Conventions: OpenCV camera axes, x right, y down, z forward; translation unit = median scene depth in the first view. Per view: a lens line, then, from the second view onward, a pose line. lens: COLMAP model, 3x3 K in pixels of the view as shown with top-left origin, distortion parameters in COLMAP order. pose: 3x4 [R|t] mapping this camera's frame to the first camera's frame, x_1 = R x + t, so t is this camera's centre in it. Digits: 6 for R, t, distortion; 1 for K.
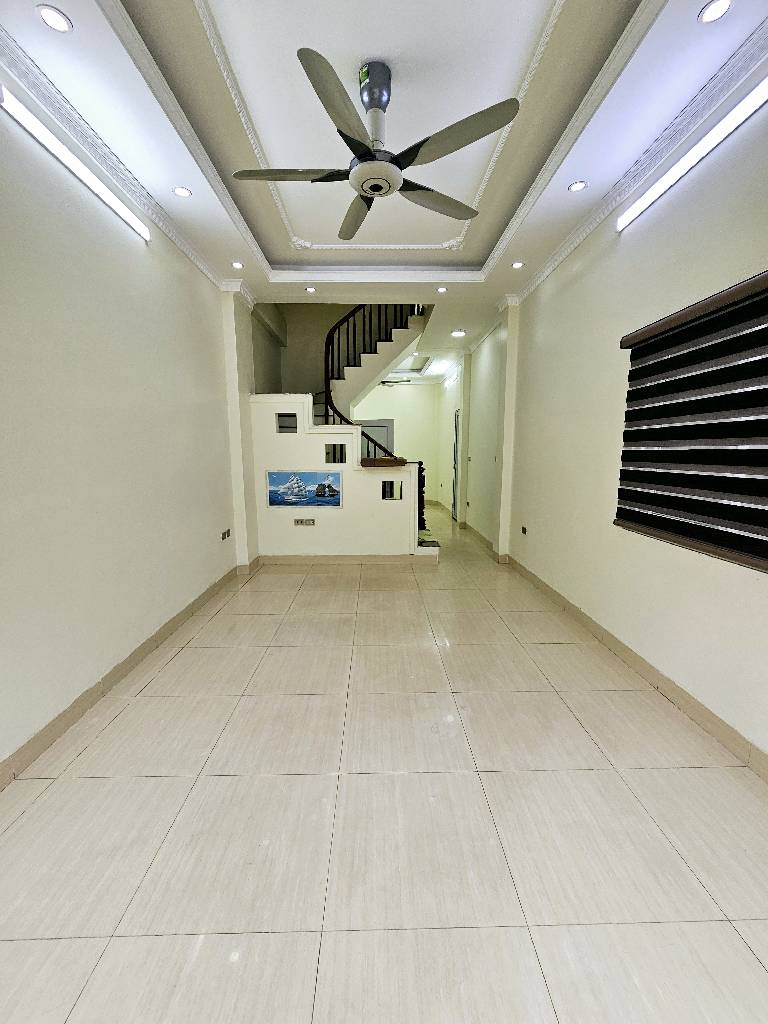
lens RADIAL K [[413.4, 0, 386.0], [0, 413.4, 522.6], [0, 0, 1]] dist [-0.000484, -0.000921]
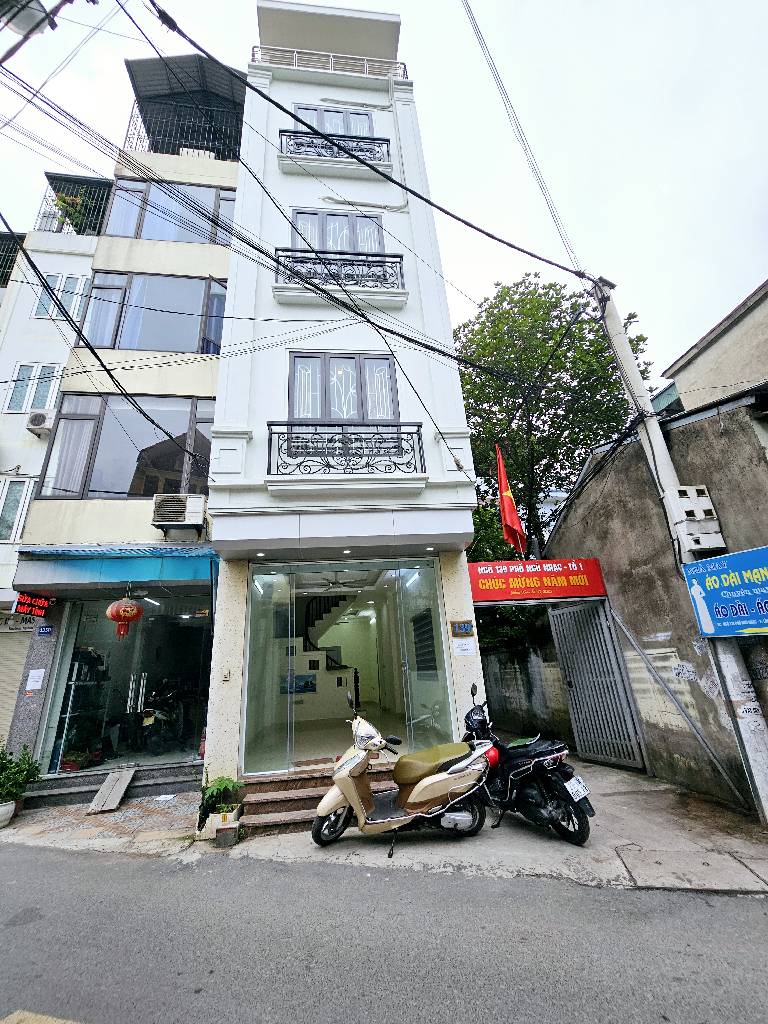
lens RADIAL K [[413.4, 0, 380.8], [0, 413.4, 515.2], [0, 0, 1]] dist [-0.000484, -0.000921]
pose [[0.991098, -0.017431, 0.131991, -0.048552], [0.082645, 0.857805, -0.507287, 0.270236], [-0.104380, 0.513679, 0.851609, -1.197475]]
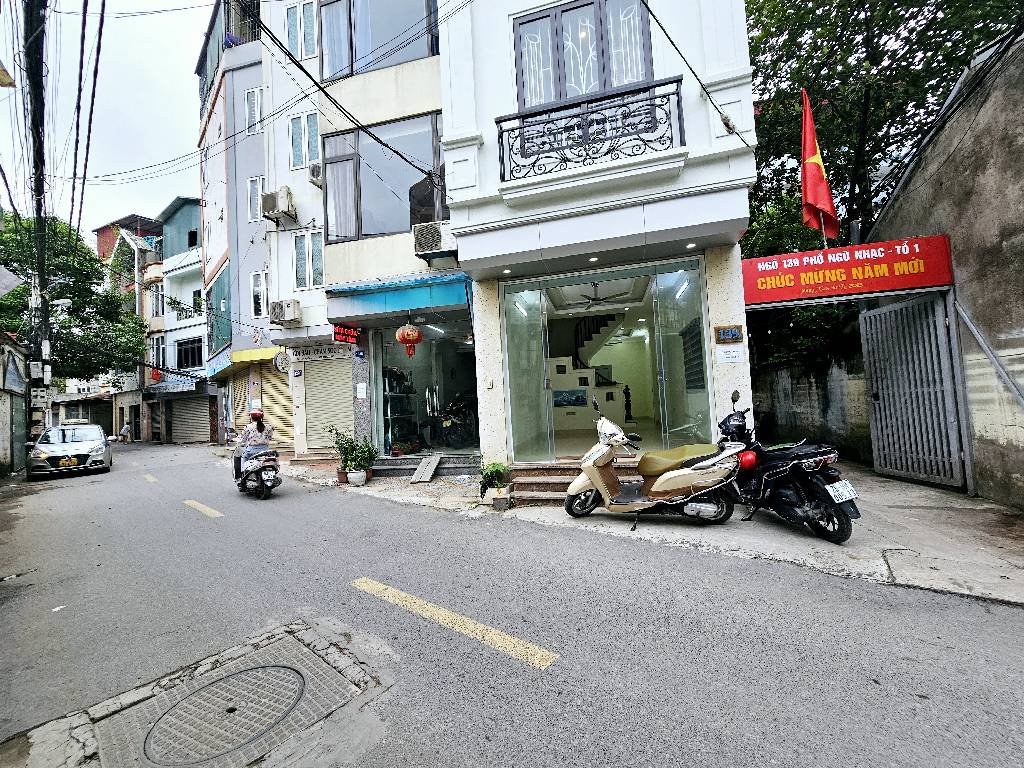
lens RADIAL K [[413.4, 0, 516.1], [0, 413.4, 385.5], [0, 0, 1]] dist [-0.000484, -0.000921]
pose [[0.970023, -0.065786, -0.233940, 0.041292], [0.015636, 0.977562, -0.210065, 0.307108], [0.242510, 0.200110, 0.949286, -1.155374]]
